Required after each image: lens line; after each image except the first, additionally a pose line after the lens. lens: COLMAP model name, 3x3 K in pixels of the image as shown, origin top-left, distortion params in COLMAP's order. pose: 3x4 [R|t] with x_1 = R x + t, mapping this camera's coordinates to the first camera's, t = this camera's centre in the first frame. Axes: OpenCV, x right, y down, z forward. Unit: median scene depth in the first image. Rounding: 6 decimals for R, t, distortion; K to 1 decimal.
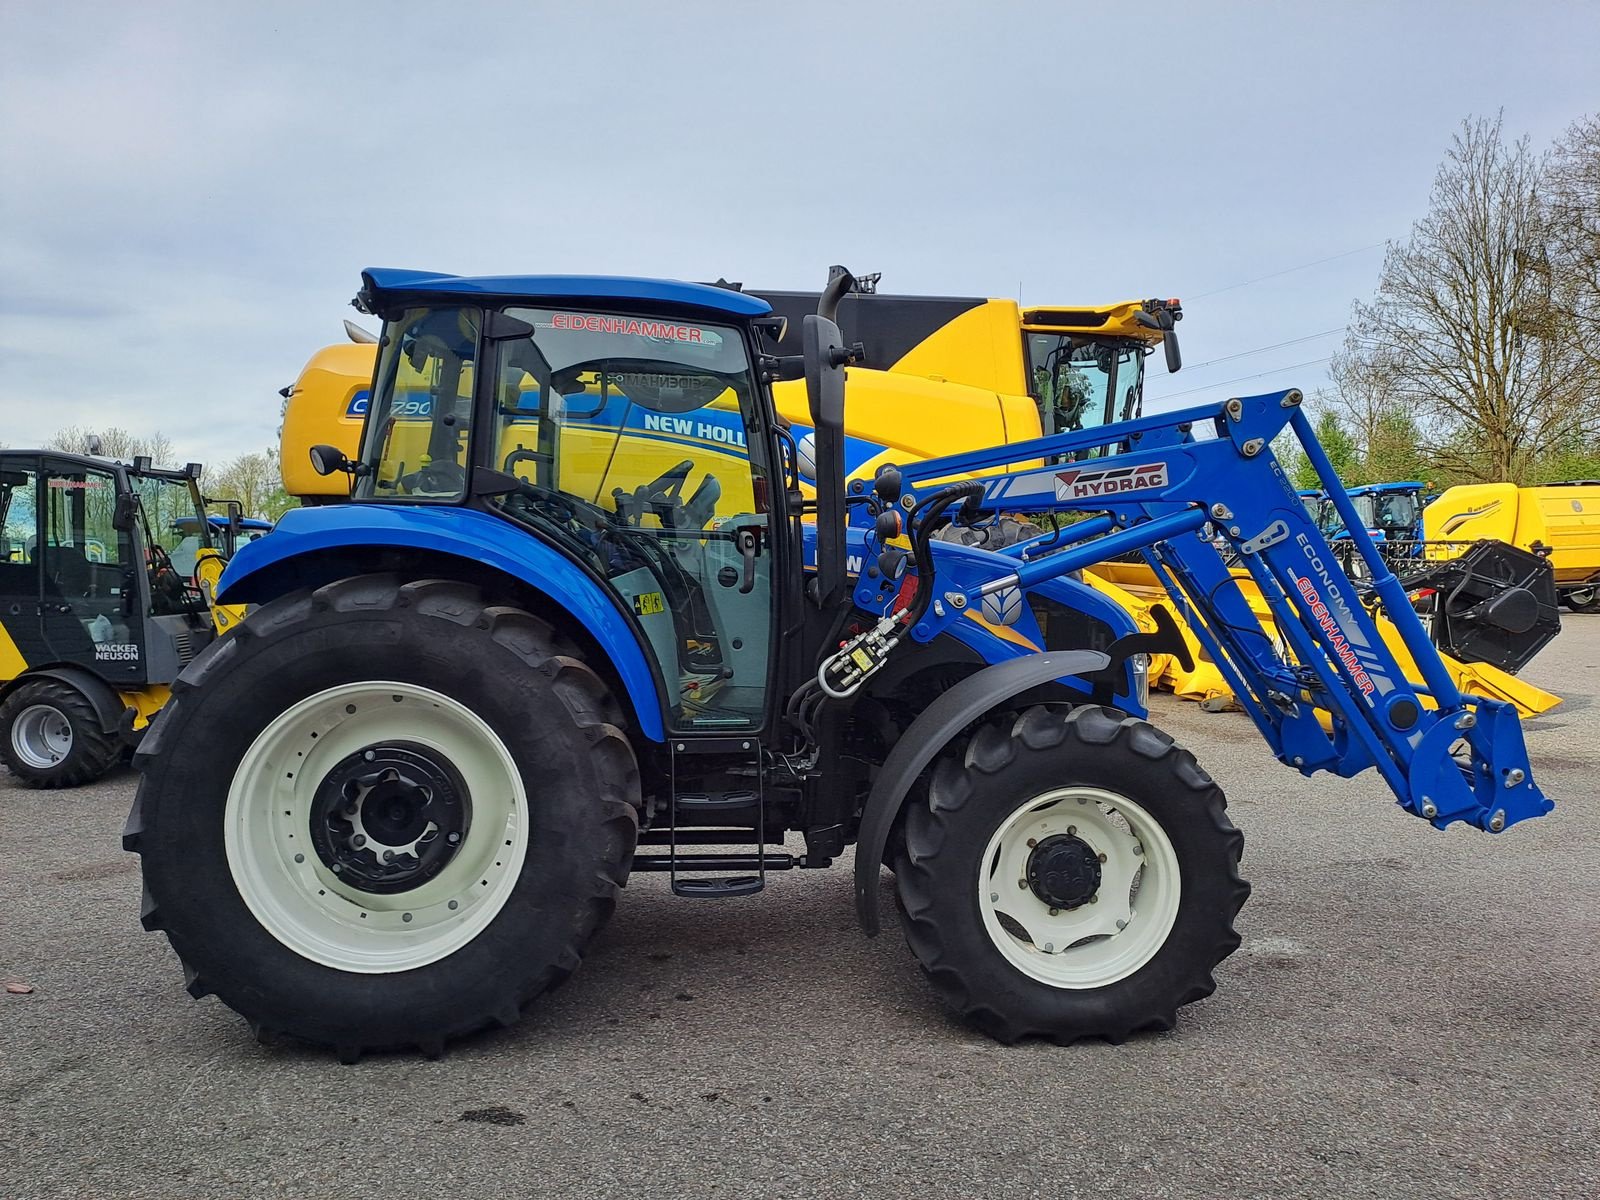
lens RADIAL K [[1177.1, 0, 795.8], [0, 1177.1, 598.7], [0, 0, 1]] dist [0.097022, -0.105965]
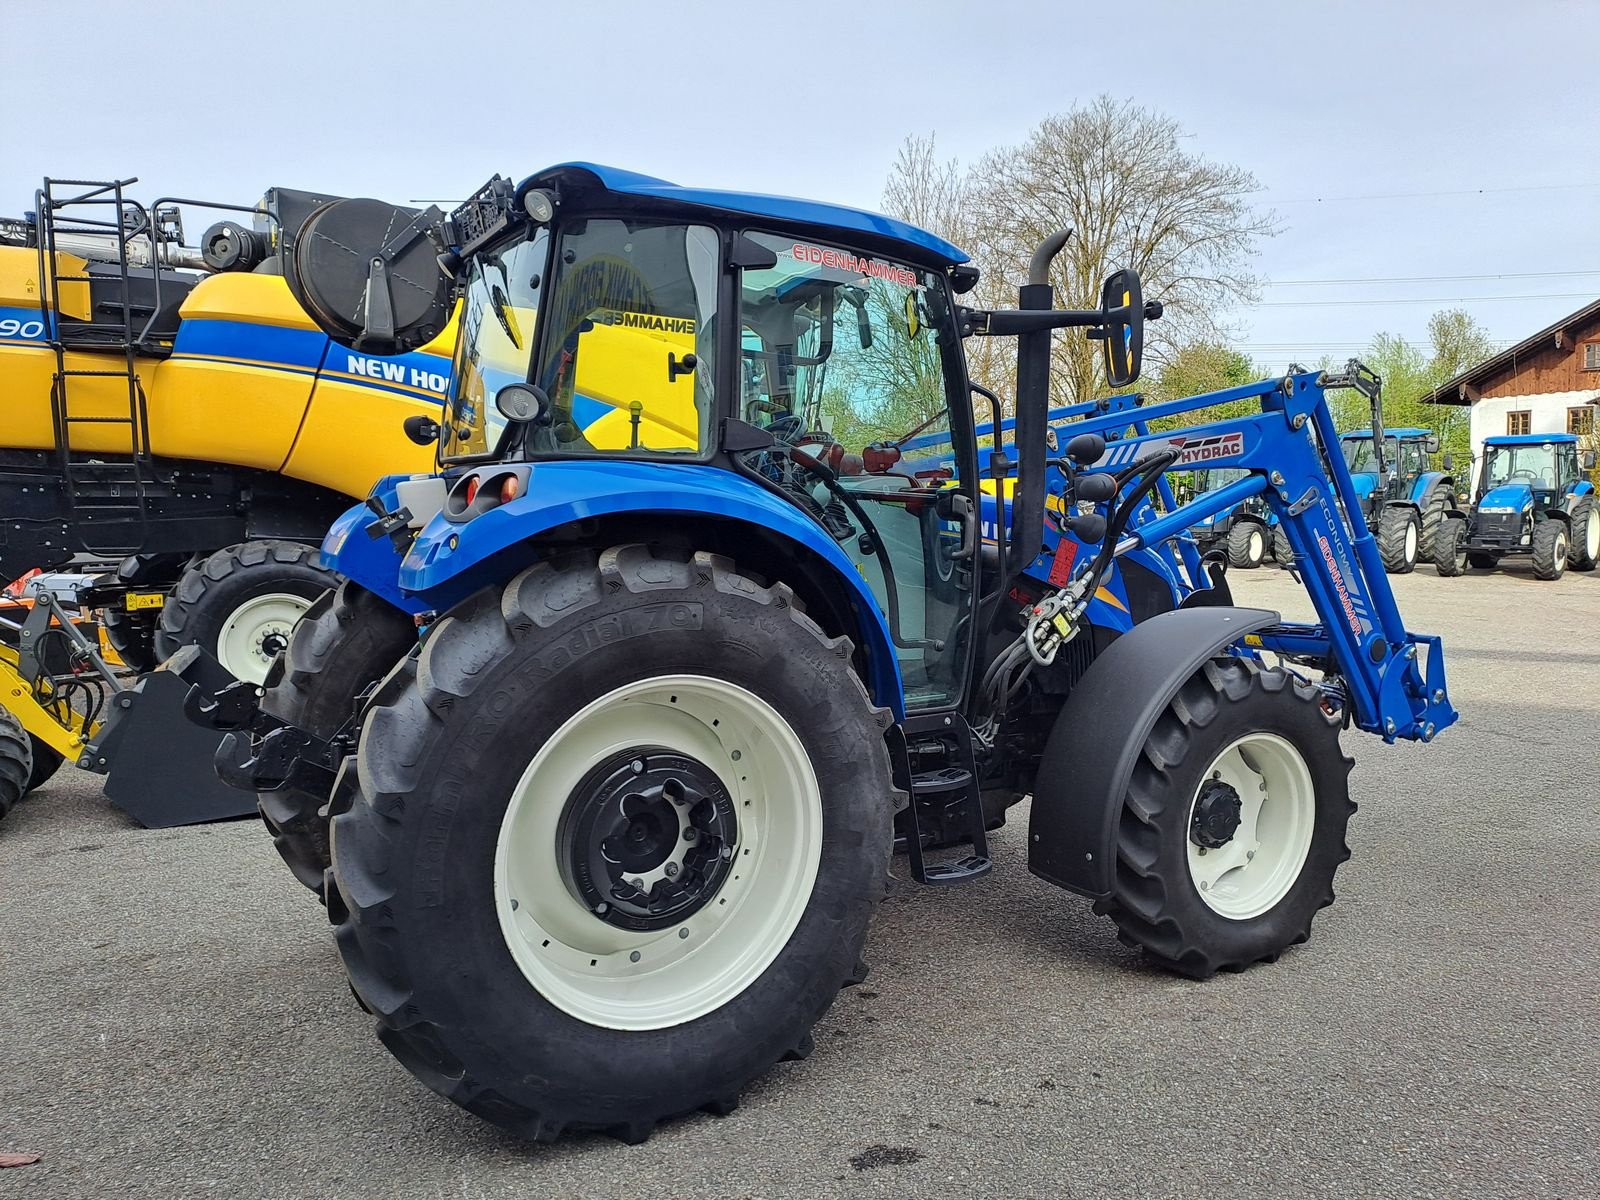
lens RADIAL K [[1177.1, 0, 795.8], [0, 1177.1, 598.7], [0, 0, 1]] dist [0.097022, -0.105965]
pose [[0.893565, -0.035276, 0.447545, -0.584135], [0.022010, 0.999152, 0.034809, -0.009480], [-0.448393, -0.021254, 0.893584, 0.211606]]
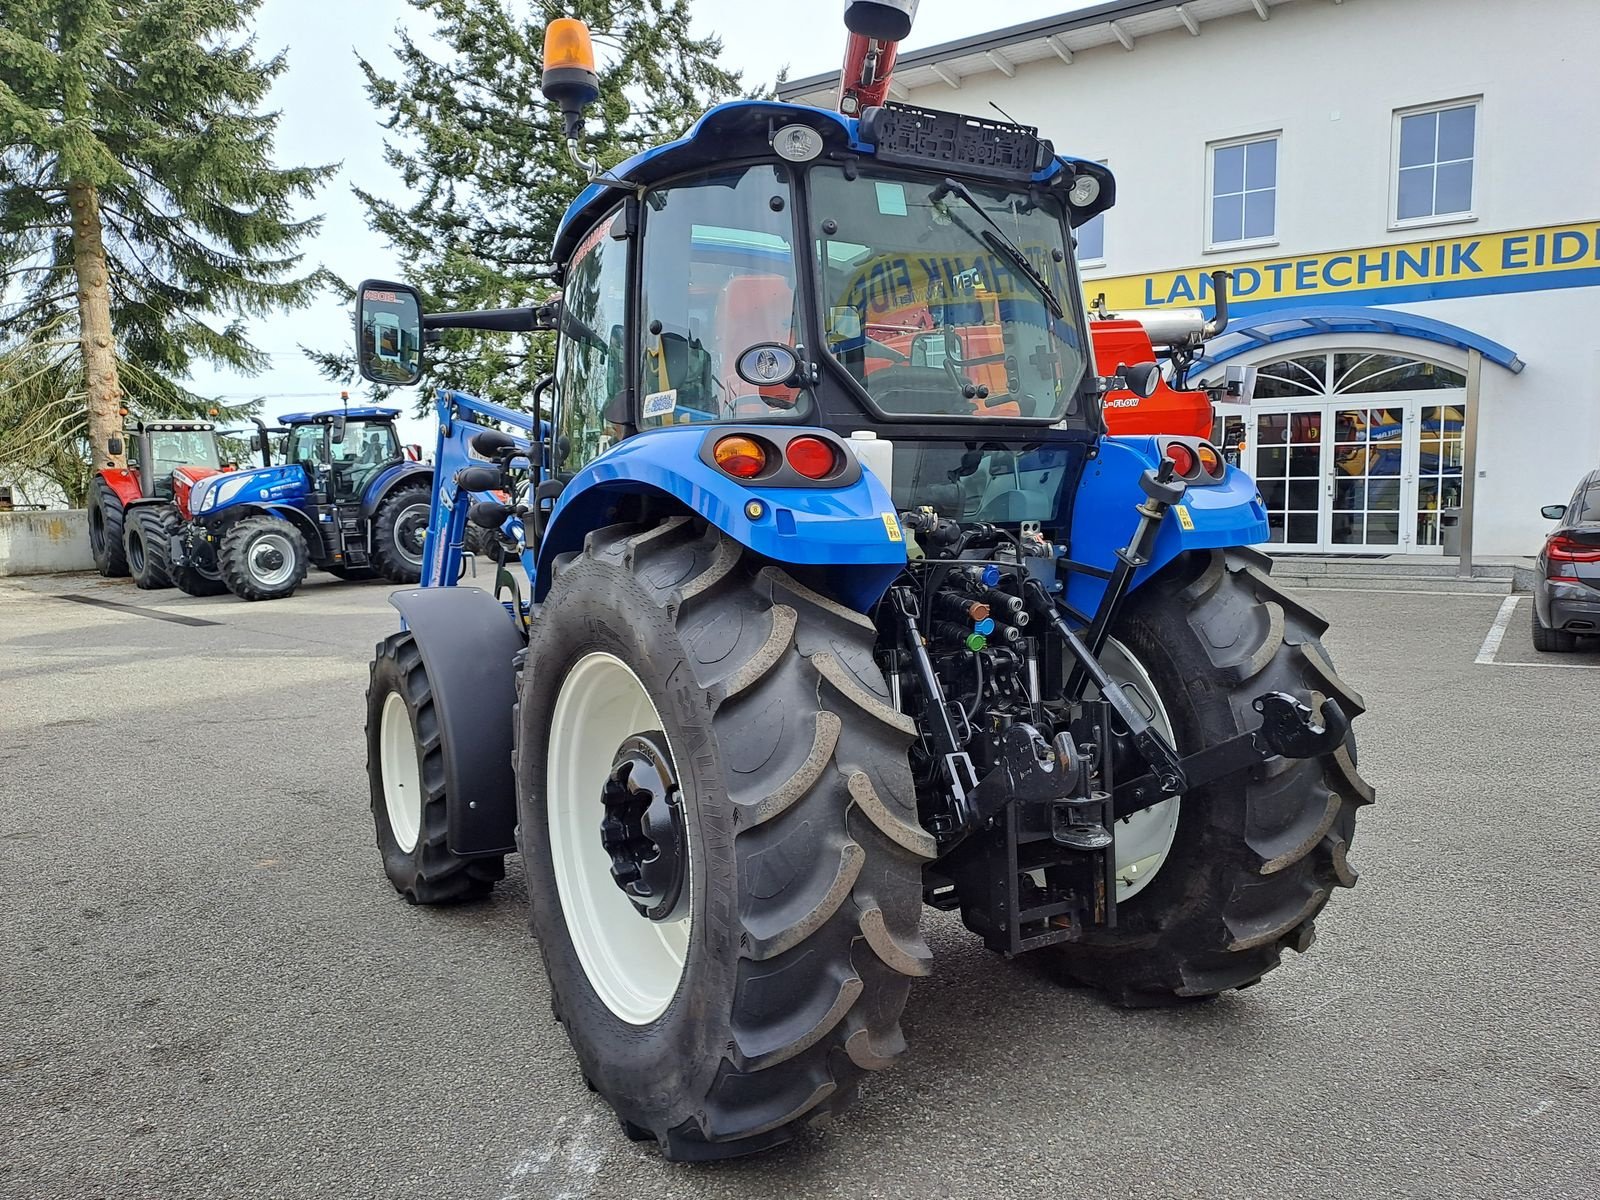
lens RADIAL K [[1177.1, 0, 795.8], [0, 1177.1, 598.7], [0, 0, 1]] dist [0.097022, -0.105965]
pose [[-0.464576, -0.052845, 0.883955, -1.047554], [0.062828, 0.993735, 0.092428, -0.052625], [-0.883302, 0.098477, -0.458346, 1.630462]]
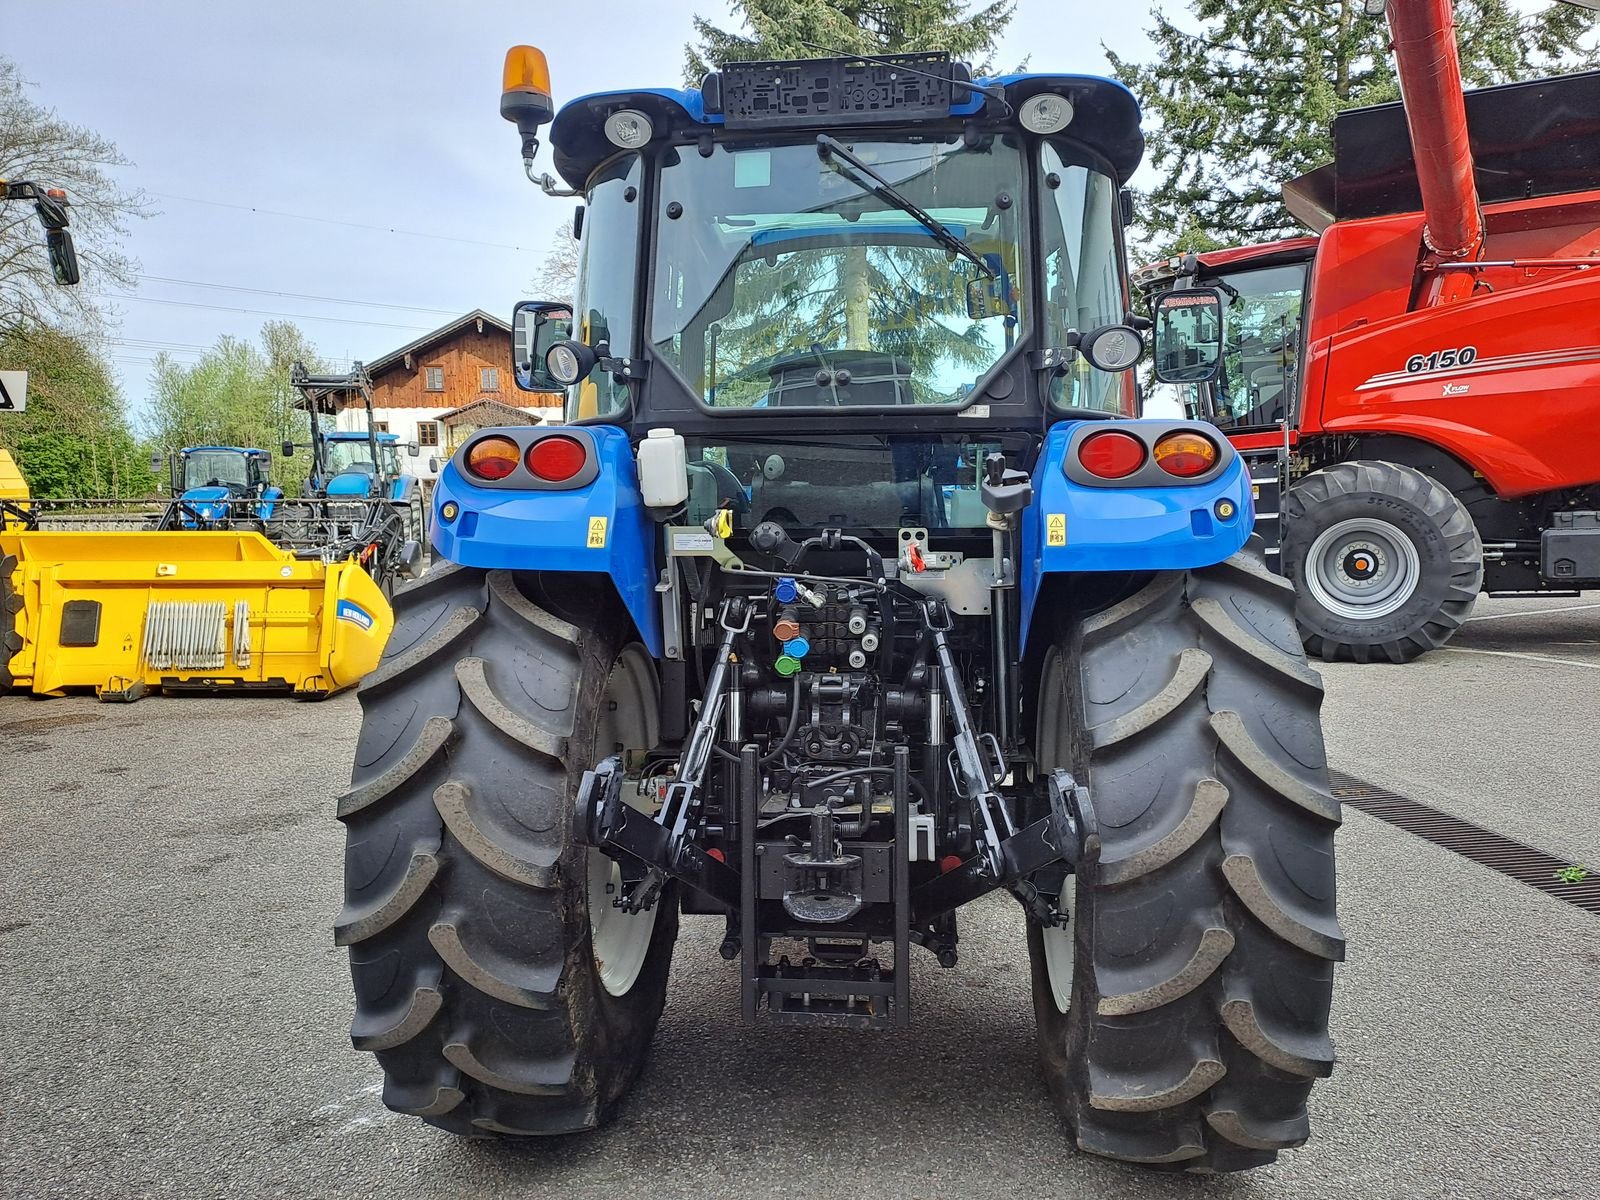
lens RADIAL K [[1177.1, 0, 795.8], [0, 1177.1, 598.7], [0, 0, 1]] dist [0.097022, -0.105965]
pose [[0.159841, -0.077265, 0.984114, -1.085646], [0.052653, 0.996180, 0.069660, -0.030870], [-0.985738, 0.040682, 0.163299, 1.062944]]
